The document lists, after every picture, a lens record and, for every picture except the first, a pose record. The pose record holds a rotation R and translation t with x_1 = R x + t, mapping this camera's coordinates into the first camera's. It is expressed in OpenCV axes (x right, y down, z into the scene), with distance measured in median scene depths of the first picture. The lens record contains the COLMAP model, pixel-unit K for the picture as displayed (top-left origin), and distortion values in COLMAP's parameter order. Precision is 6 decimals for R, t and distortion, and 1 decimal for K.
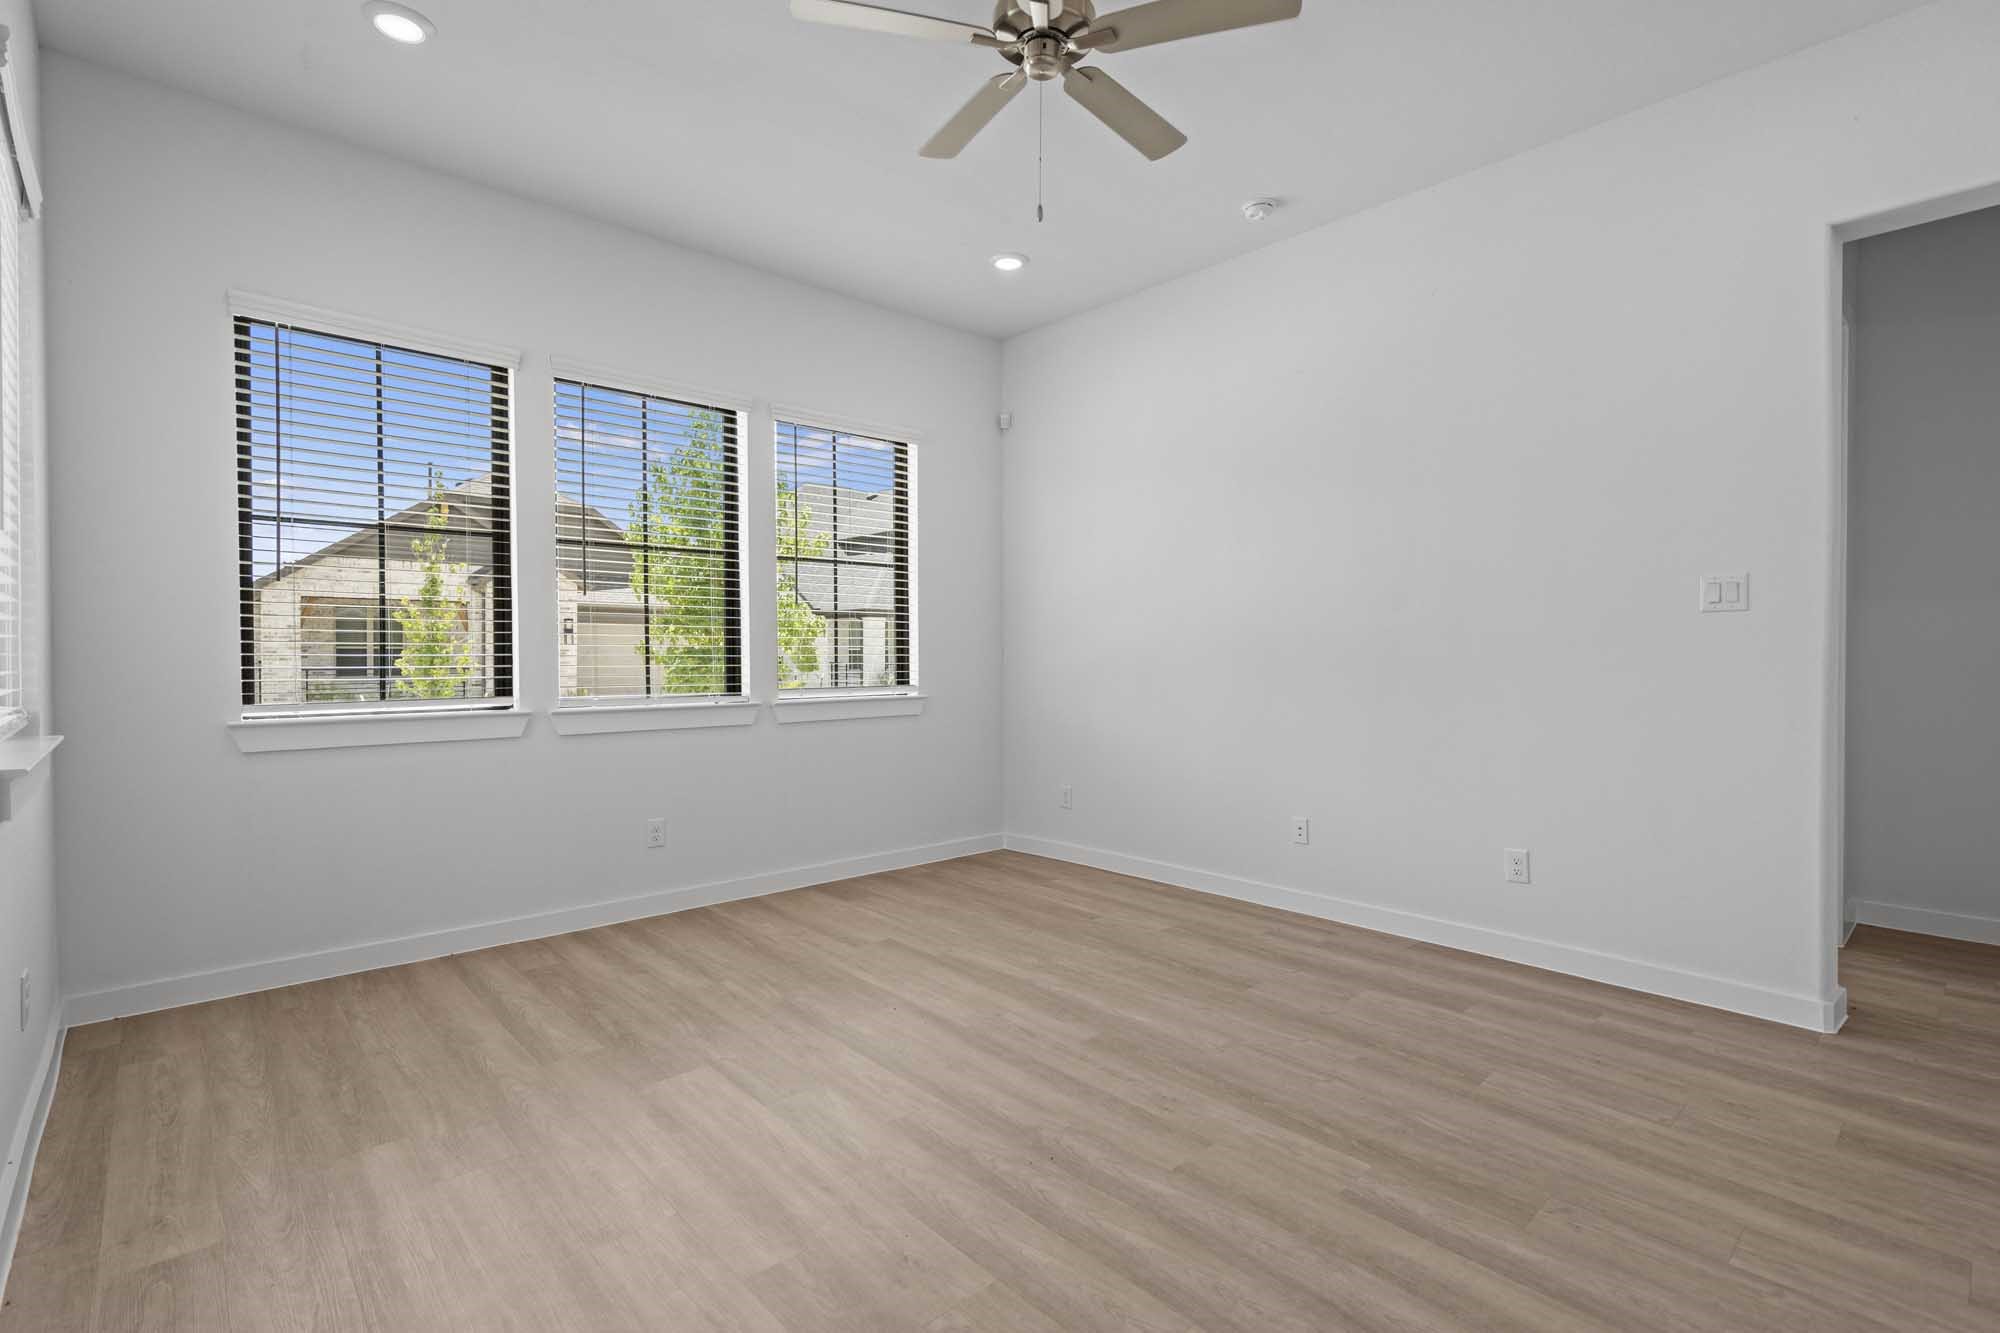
lens RADIAL K [[916.0, 0, 1001.0], [0, 916.0, 661.8], [0, 0, 1]] dist [0.005832, -0.000333]
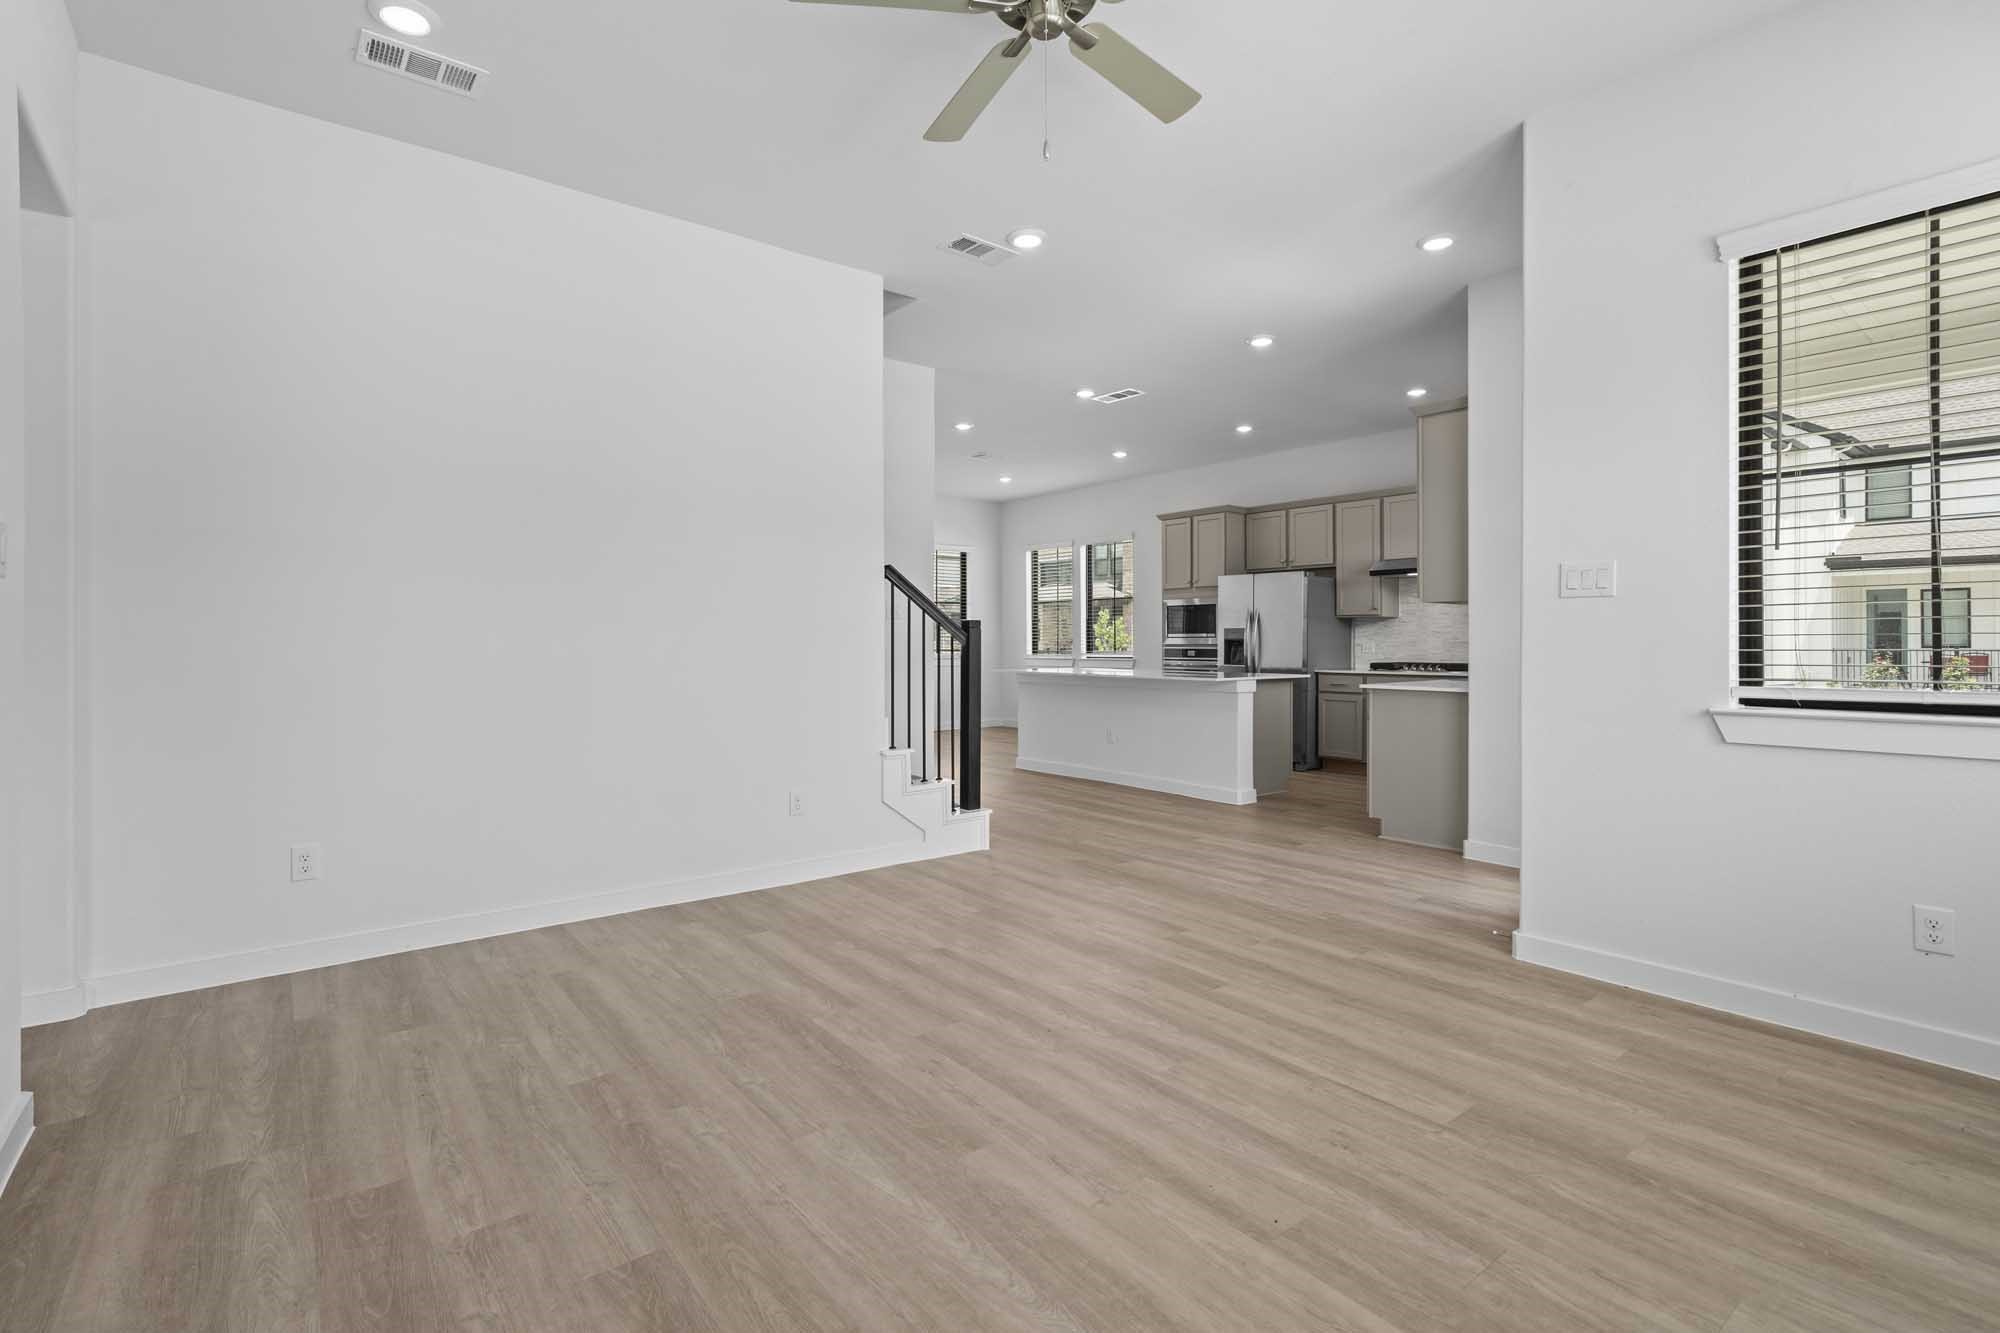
lens RADIAL K [[916.0, 0, 1006.0], [0, 916.0, 649.6], [0, 0, 1]] dist [0.005832, -0.000333]
pose [[-0.997746, 0.003502, 0.067012, 0.023270], [0.004751, 0.999818, 0.018477, -0.012392], [-0.066935, 0.018754, -0.997581, 1.851991]]
